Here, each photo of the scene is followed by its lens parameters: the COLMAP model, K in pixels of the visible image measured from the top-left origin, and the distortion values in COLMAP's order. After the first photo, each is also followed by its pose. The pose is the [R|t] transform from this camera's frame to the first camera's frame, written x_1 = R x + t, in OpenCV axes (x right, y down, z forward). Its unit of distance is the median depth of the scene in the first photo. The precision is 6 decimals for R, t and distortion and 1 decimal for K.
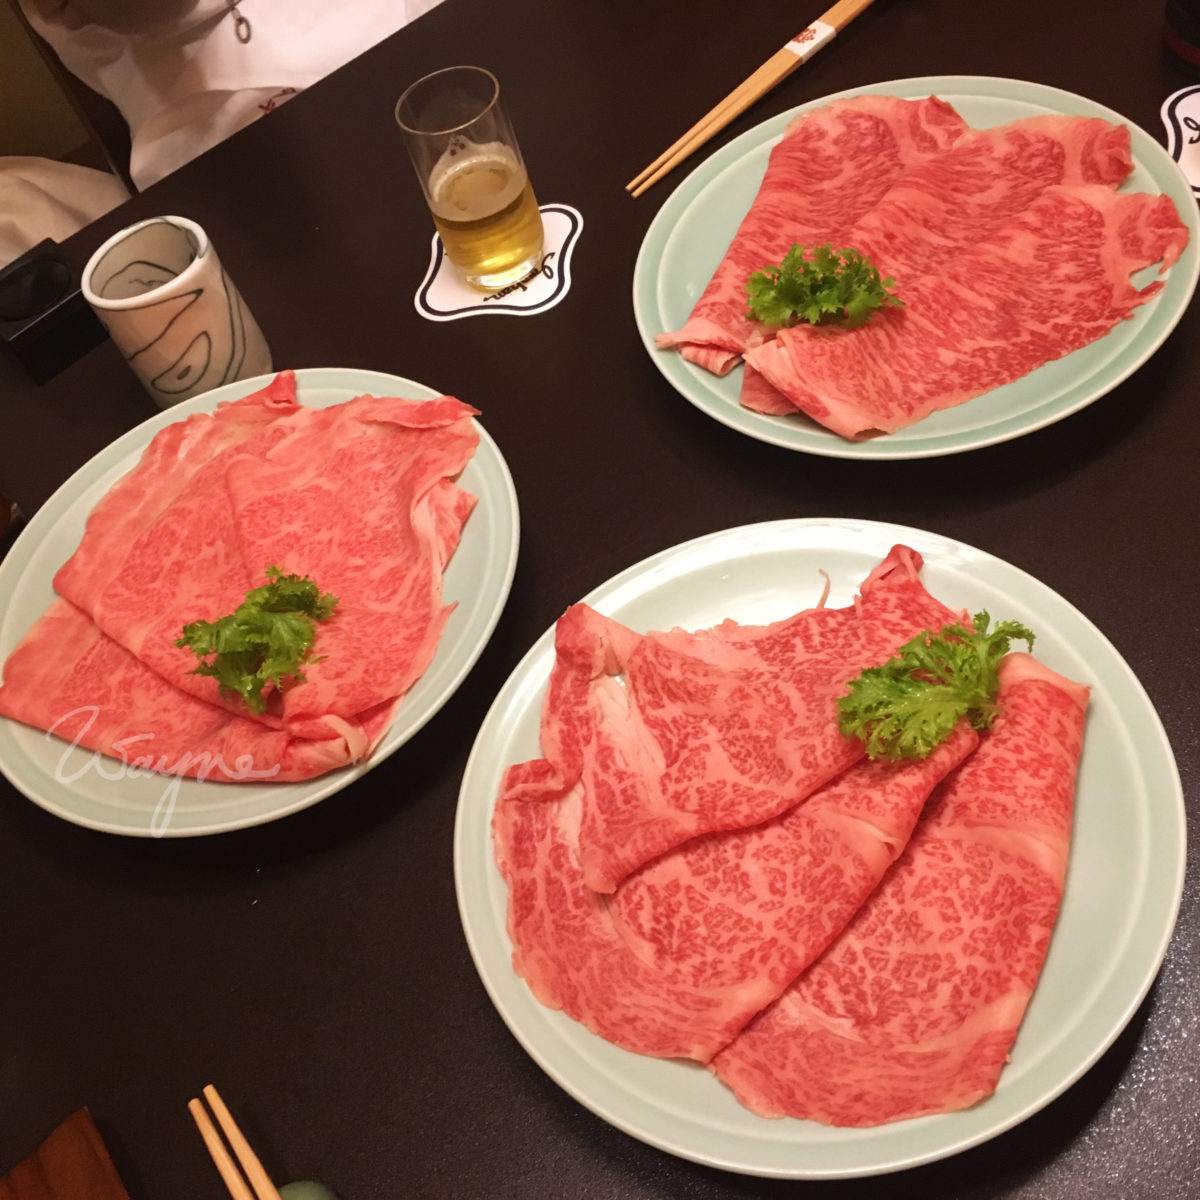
lens RADIAL K [[1393.8, 0, 601.0], [0, 1393.8, 593.0], [0, 0, 1]] dist [0.061883, 0.000000]
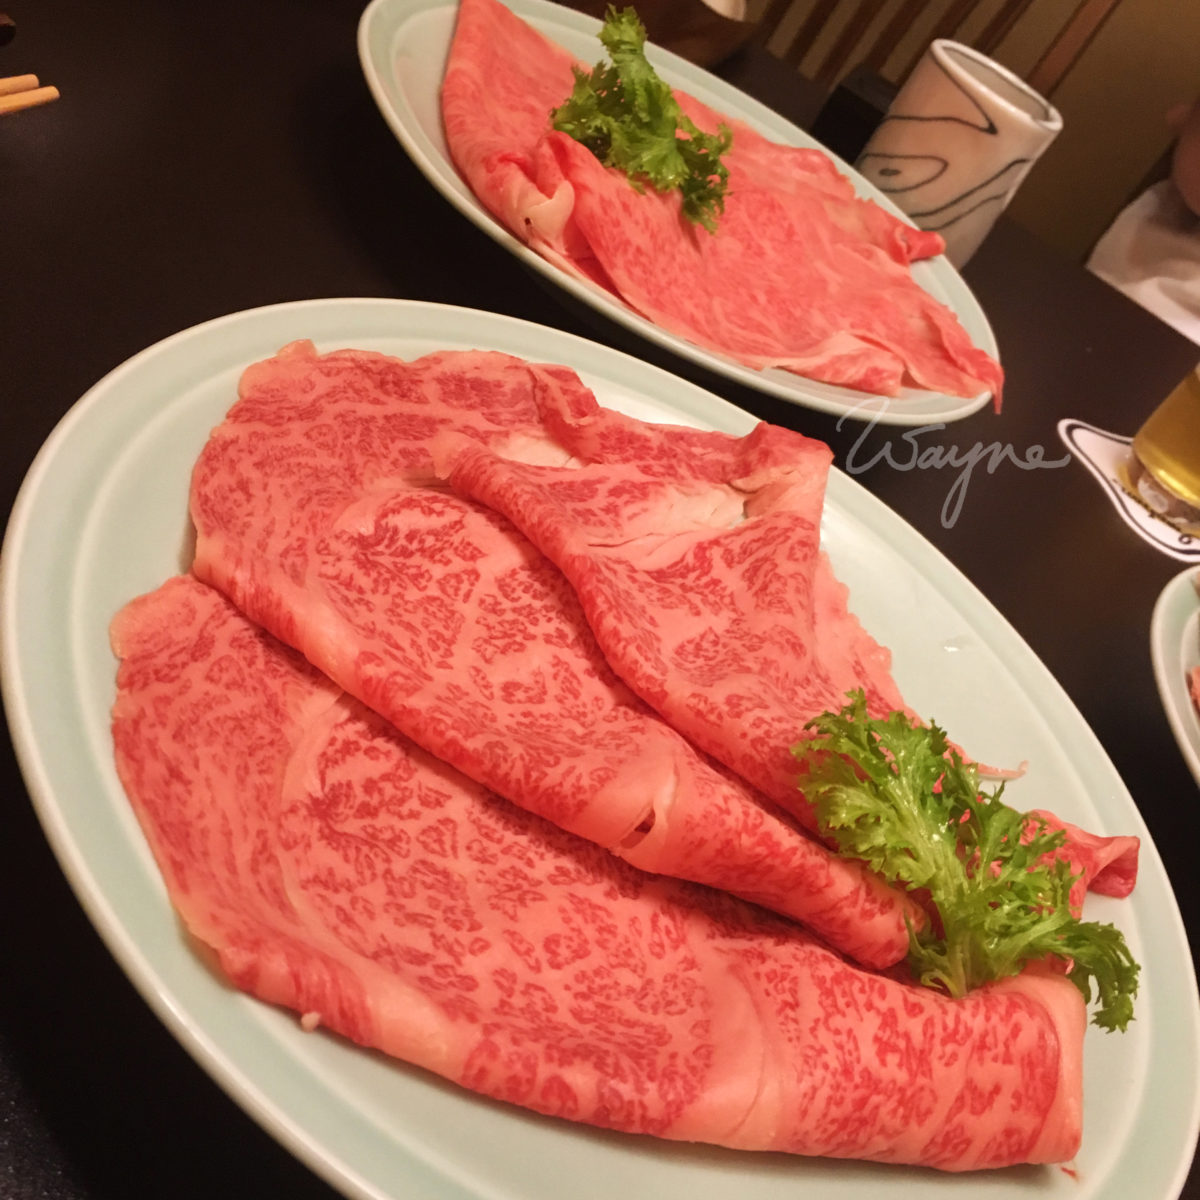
lens RADIAL K [[1393.8, 0, 608.5], [0, 1393.8, 592.4], [0, 0, 1]] dist [0.061883, 0.000000]
pose [[0.288291, 0.853725, -0.433638, 0.345584], [-0.955615, 0.285239, -0.073748, 0.202850], [0.060730, 0.435652, 0.898064, 0.470071]]
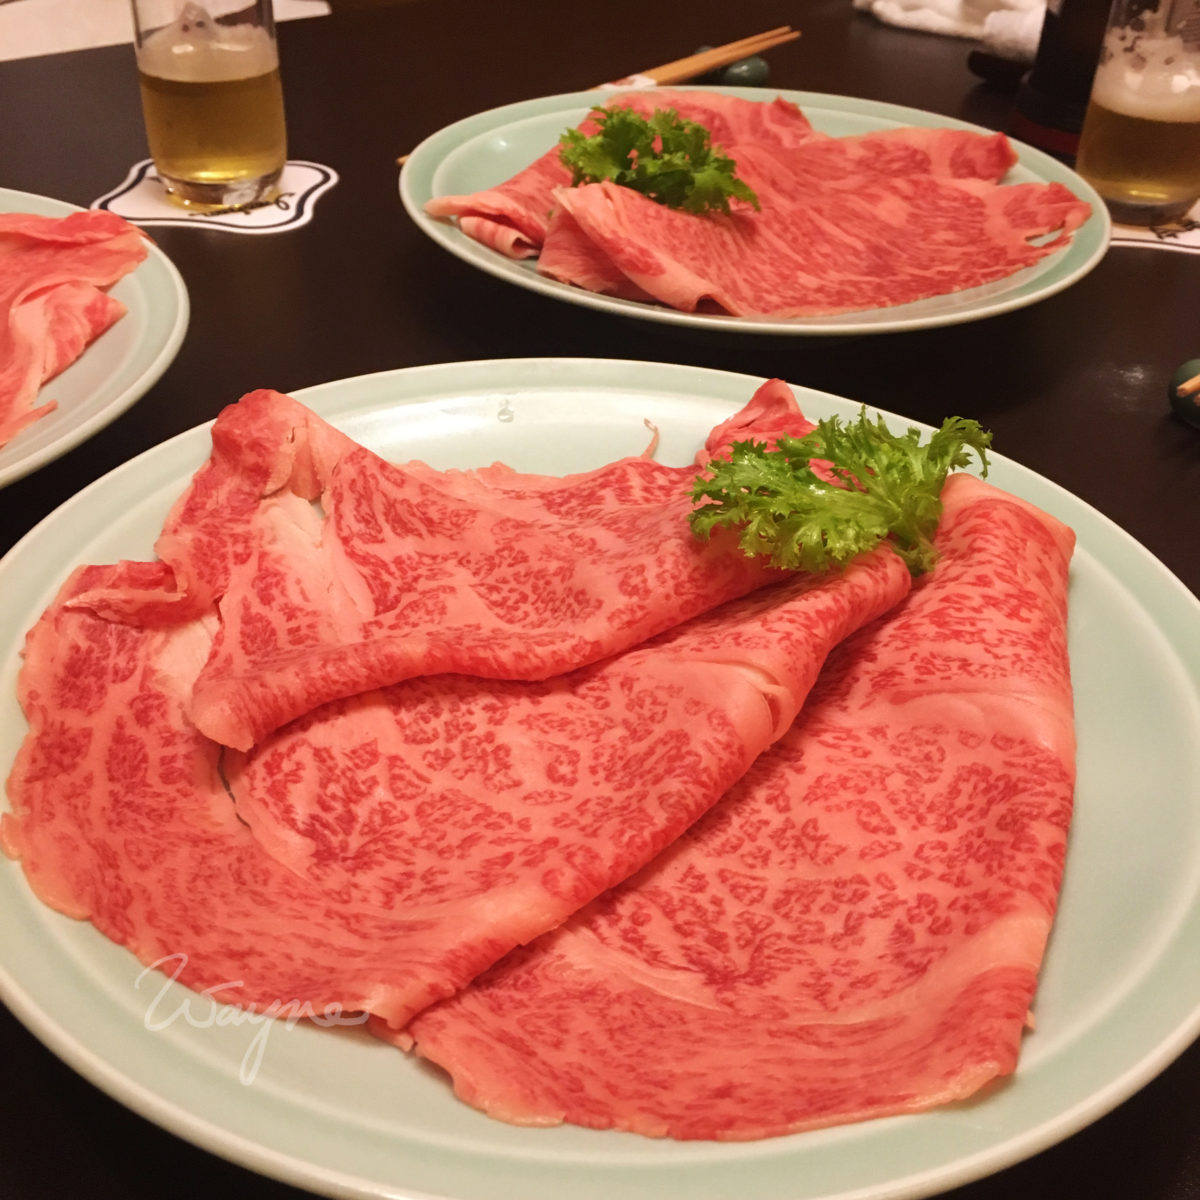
lens RADIAL K [[1393.8, 0, 611.5], [0, 1393.8, 600.1], [0, 0, 1]] dist [0.061883, 0.000000]
pose [[0.965097, 0.167630, 0.201215, 0.025856], [-0.093461, 0.938174, -0.333307, 0.322326], [-0.244647, 0.302868, 0.921096, 0.478236]]
